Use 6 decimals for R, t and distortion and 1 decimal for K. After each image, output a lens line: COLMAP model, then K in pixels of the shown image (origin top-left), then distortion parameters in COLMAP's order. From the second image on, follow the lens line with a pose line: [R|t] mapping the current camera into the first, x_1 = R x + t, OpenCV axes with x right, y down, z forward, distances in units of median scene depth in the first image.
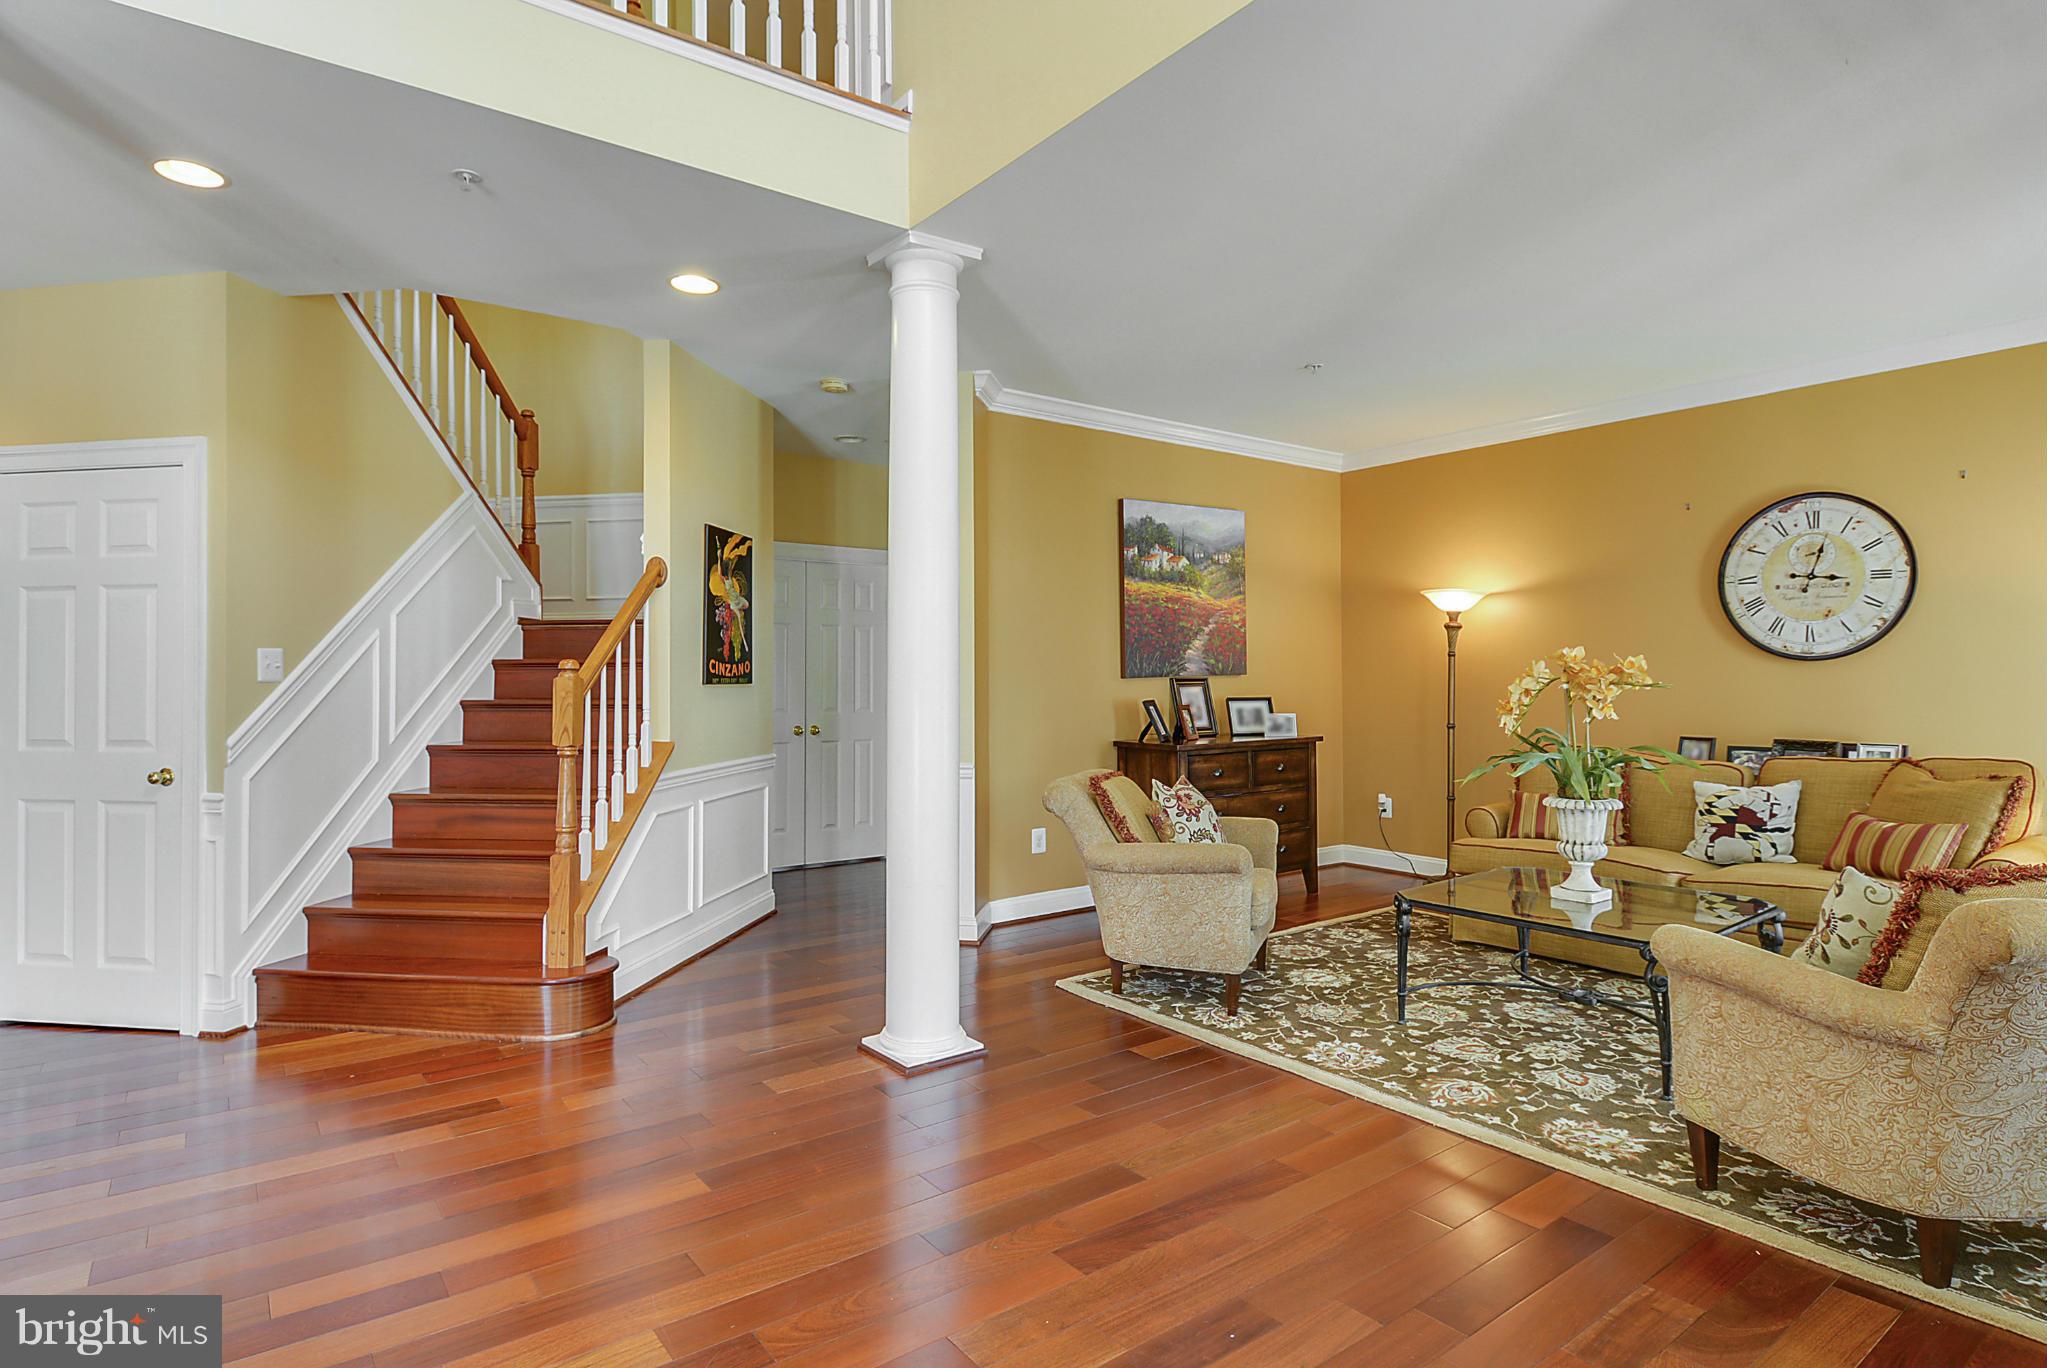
lens RADIAL K [[1080.8, 0, 1023.5], [0, 1080.8, 684.0], [0, 0, 1]] dist [0.016452, -0.014729]
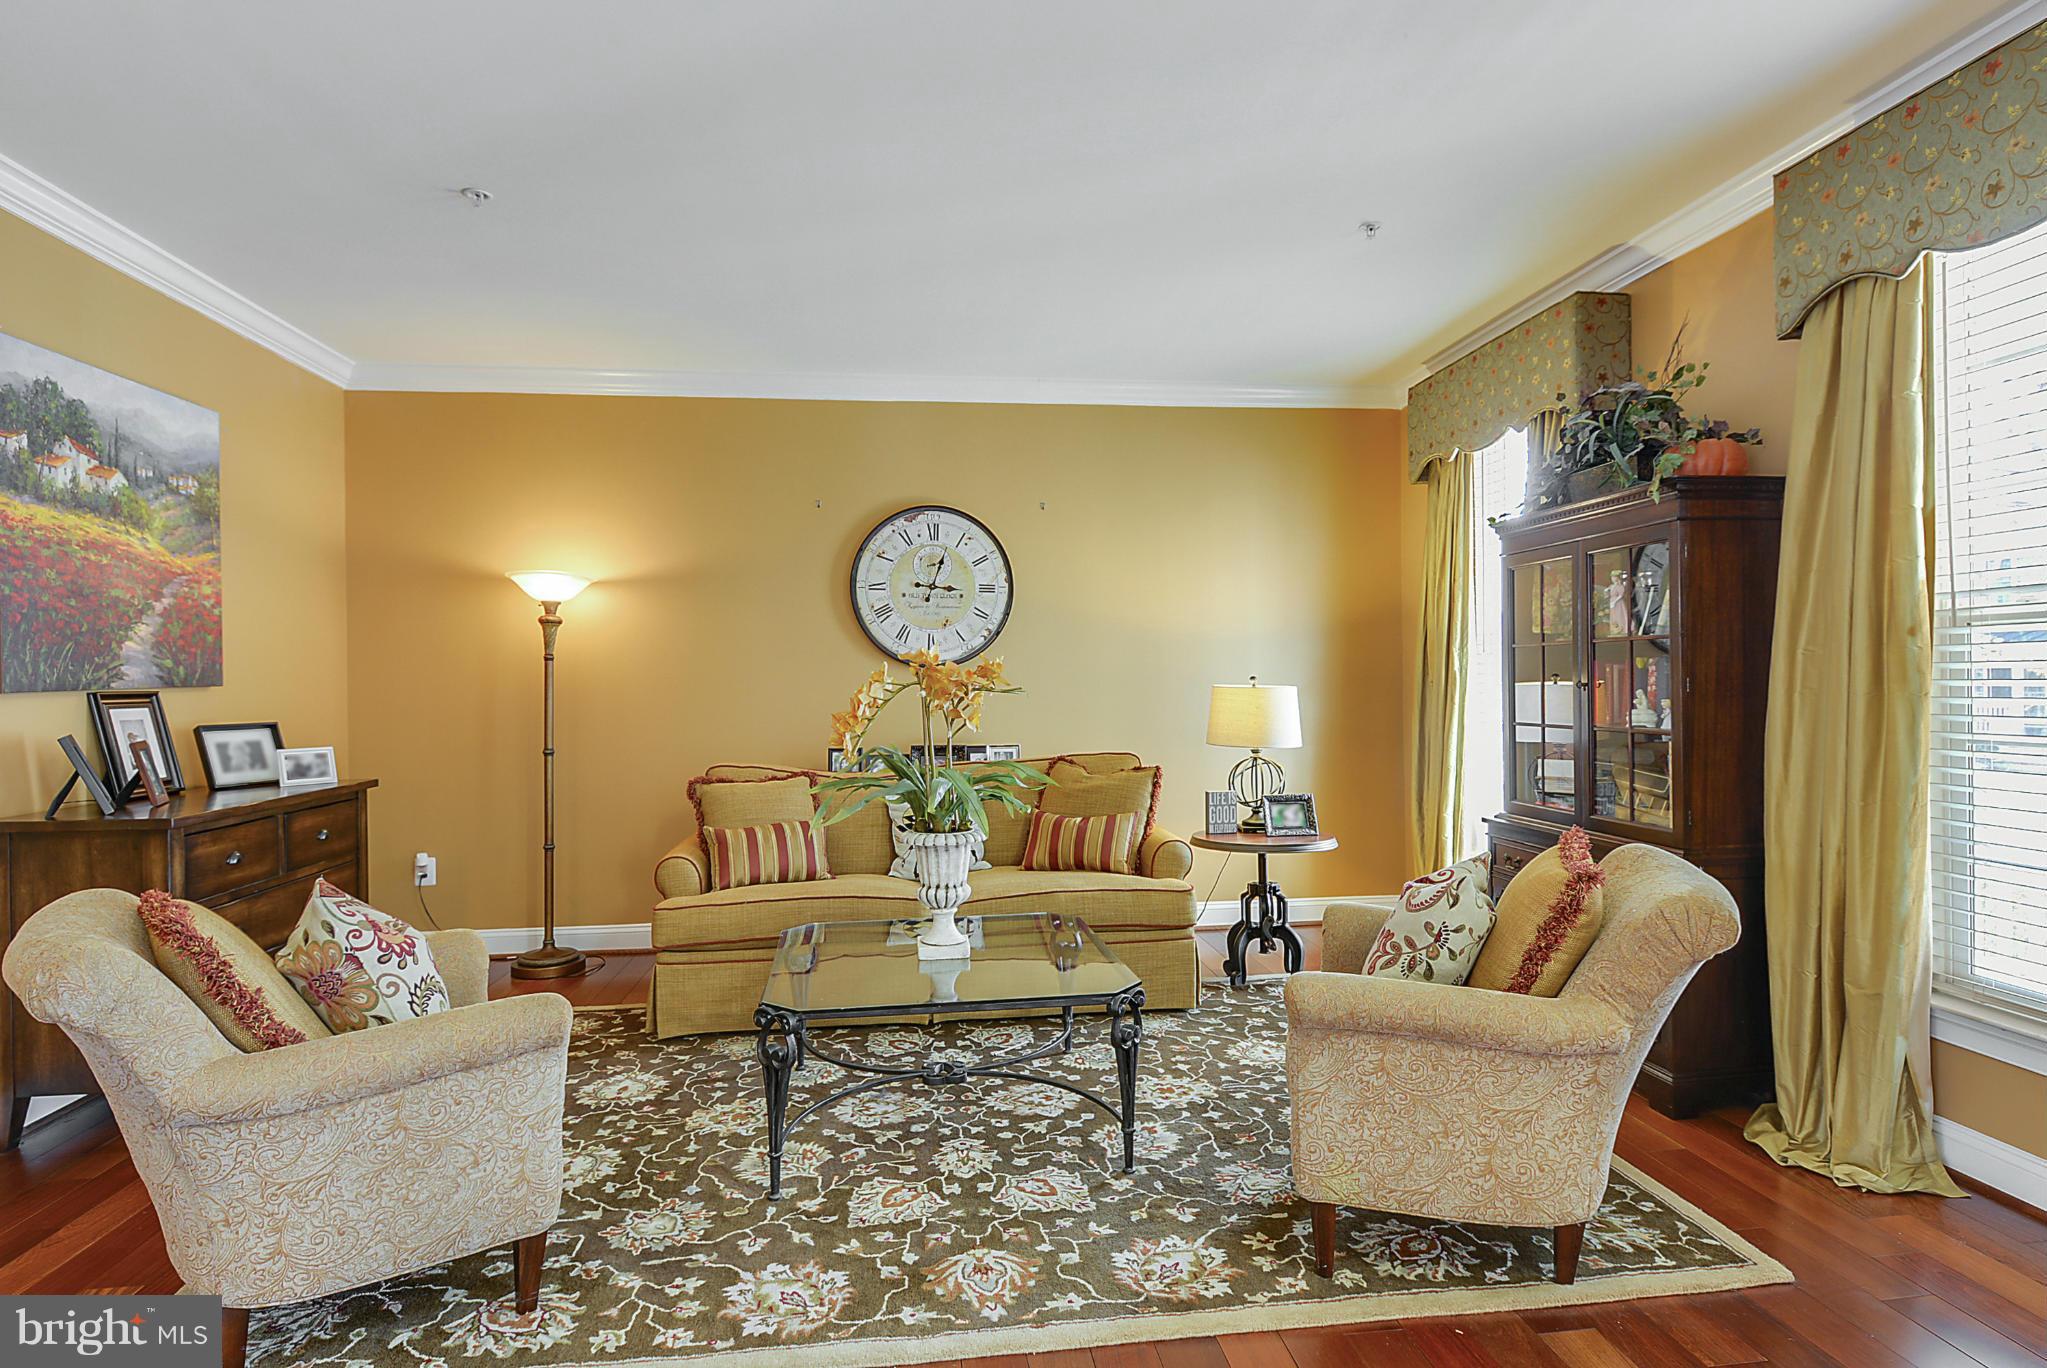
lens RADIAL K [[1080.8, 0, 1023.5], [0, 1080.8, 684.0], [0, 0, 1]] dist [0.016452, -0.014729]
pose [[0.498718, -0.003718, 0.866757, -0.120572], [0.015639, 0.999867, -0.004709, -0.000132], [-0.866623, 0.015903, 0.498709, 0.404384]]
